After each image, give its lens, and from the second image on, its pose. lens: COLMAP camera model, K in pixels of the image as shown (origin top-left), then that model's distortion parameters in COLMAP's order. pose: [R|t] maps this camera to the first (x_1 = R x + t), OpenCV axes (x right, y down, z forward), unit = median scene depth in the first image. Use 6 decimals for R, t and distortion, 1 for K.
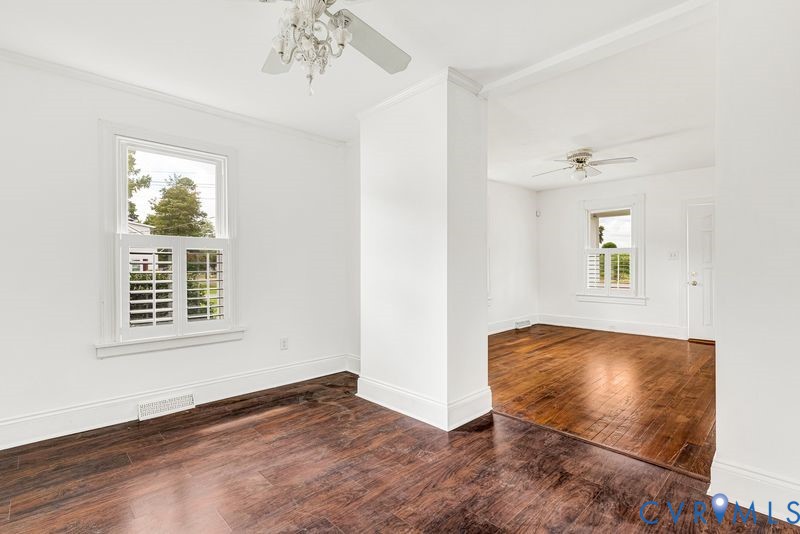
lens RADIAL K [[387.0, 0, 400.3], [0, 387.0, 267.2], [0, 0, 1]] dist [0.013098, -0.001202]
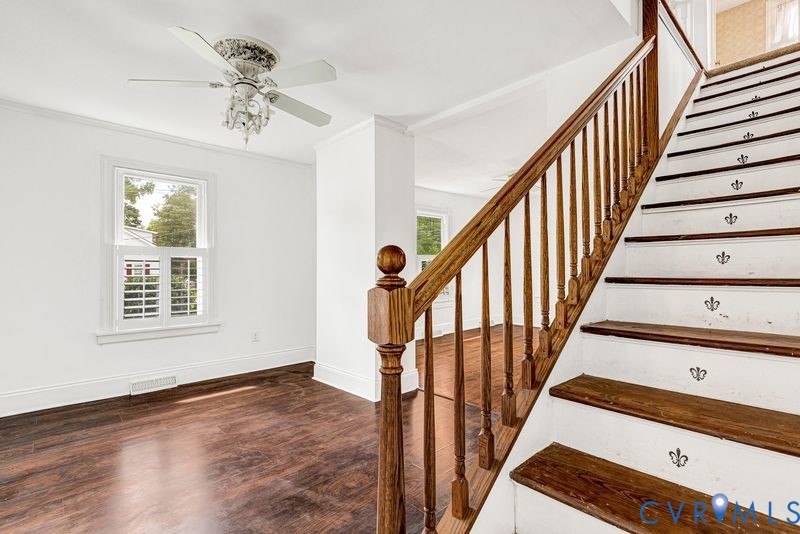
lens RADIAL K [[387.0, 0, 399.8], [0, 387.0, 266.2], [0, 0, 1]] dist [0.013098, -0.001202]
pose [[0.999974, -0.001407, -0.007104, 0.203264], [0.001307, 0.999899, -0.014165, 0.000032], [0.007123, 0.014156, 0.999874, -0.250537]]
